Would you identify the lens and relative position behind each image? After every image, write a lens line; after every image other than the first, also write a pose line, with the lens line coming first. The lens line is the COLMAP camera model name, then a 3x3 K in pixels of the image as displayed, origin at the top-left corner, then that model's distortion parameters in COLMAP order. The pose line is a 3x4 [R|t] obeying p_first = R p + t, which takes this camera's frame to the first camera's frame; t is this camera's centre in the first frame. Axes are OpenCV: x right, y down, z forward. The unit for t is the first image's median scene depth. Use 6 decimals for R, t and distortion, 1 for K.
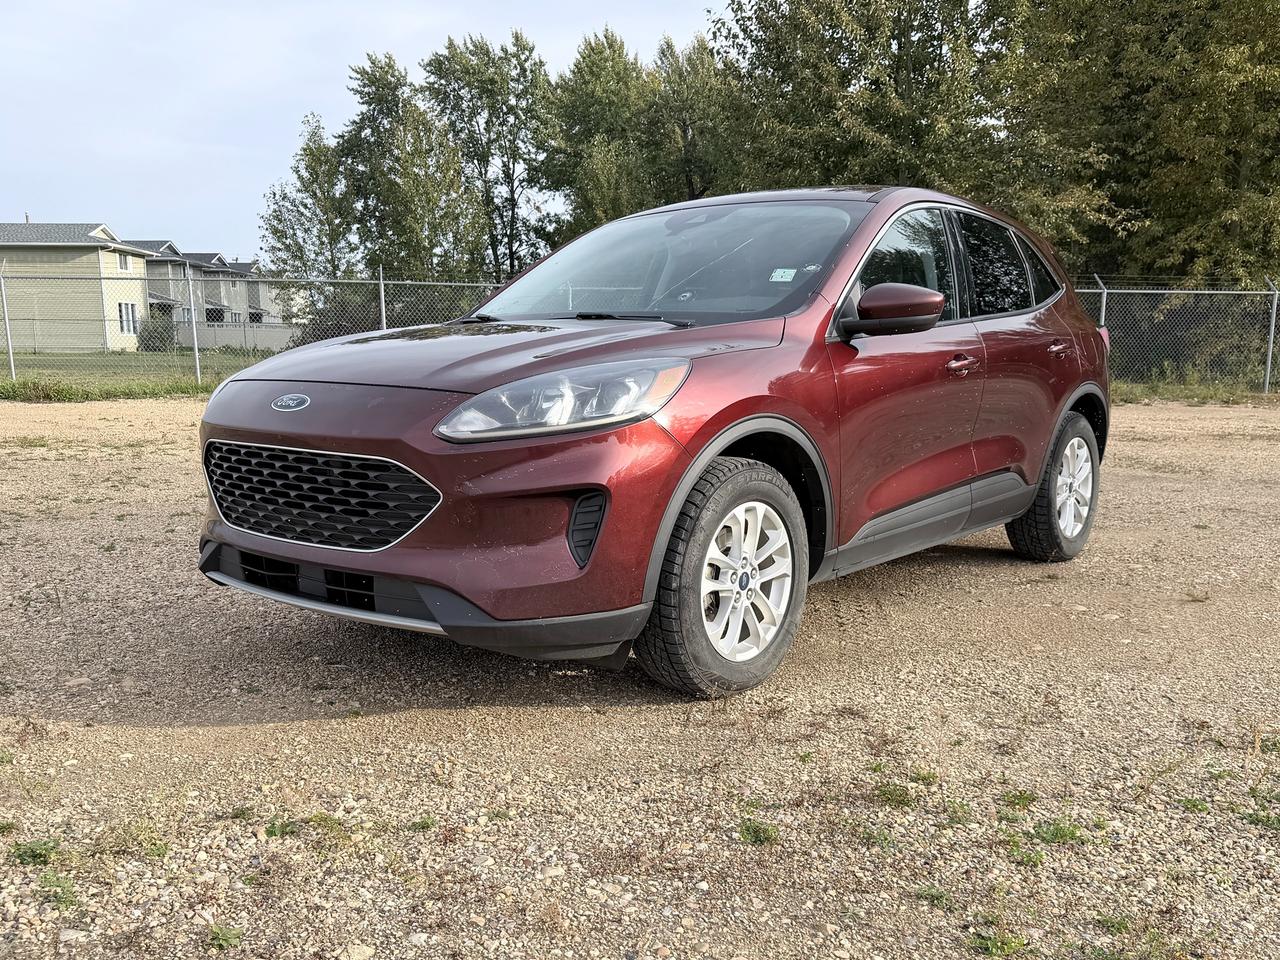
lens RADIAL K [[964.7, 0, 640.0], [0, 964.7, 480.0], [0, 0, 1]] dist [0.000772, -0.000685]
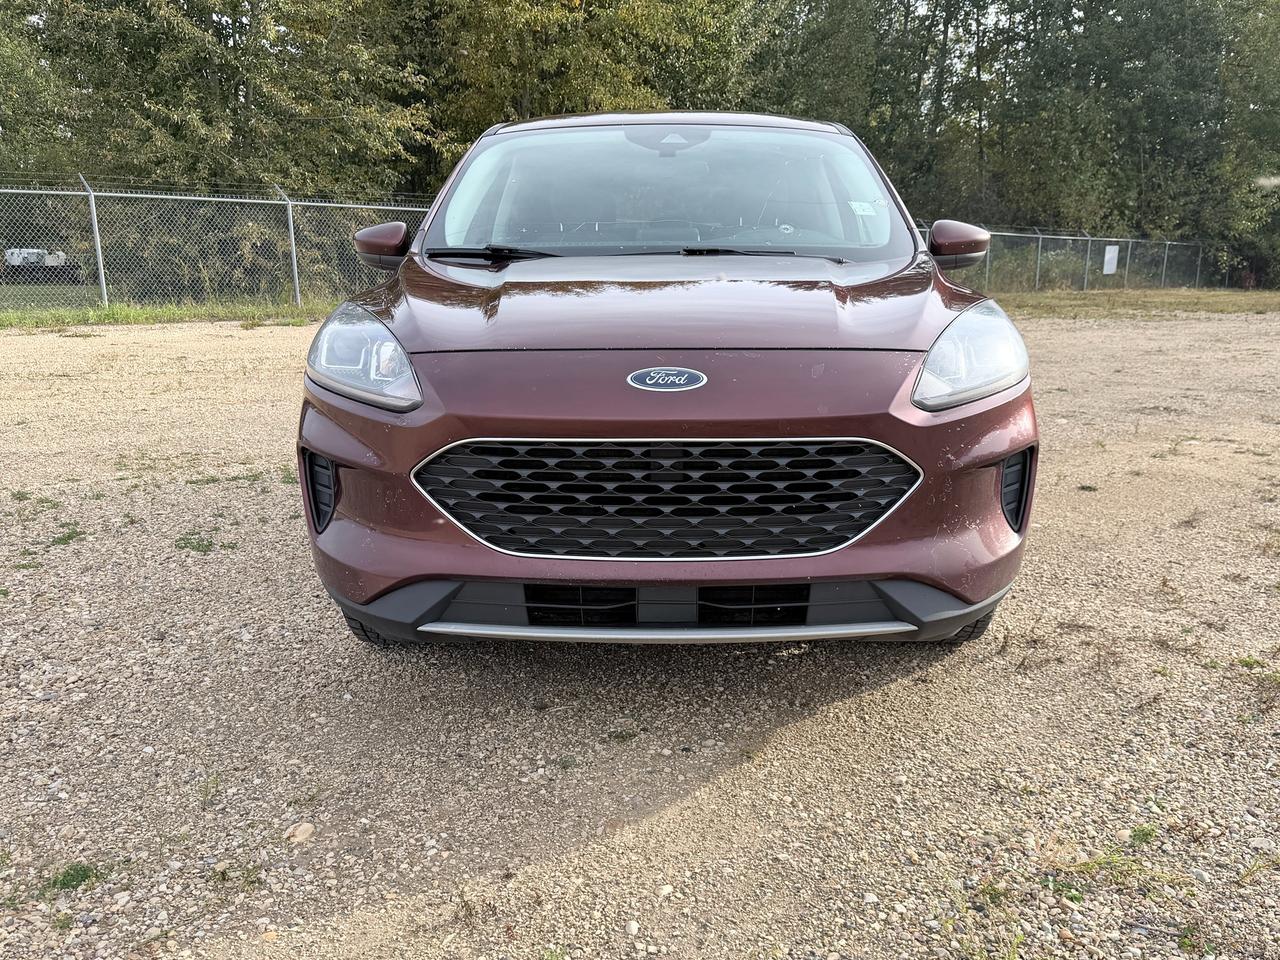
lens RADIAL K [[964.7, 0, 640.0], [0, 964.7, 480.0], [0, 0, 1]] dist [0.000772, -0.000685]
pose [[0.834195, -0.135654, 0.534525, -0.792535], [0.089396, 0.989717, 0.111661, -0.088073], [-0.544176, -0.045362, 0.837744, 0.379255]]
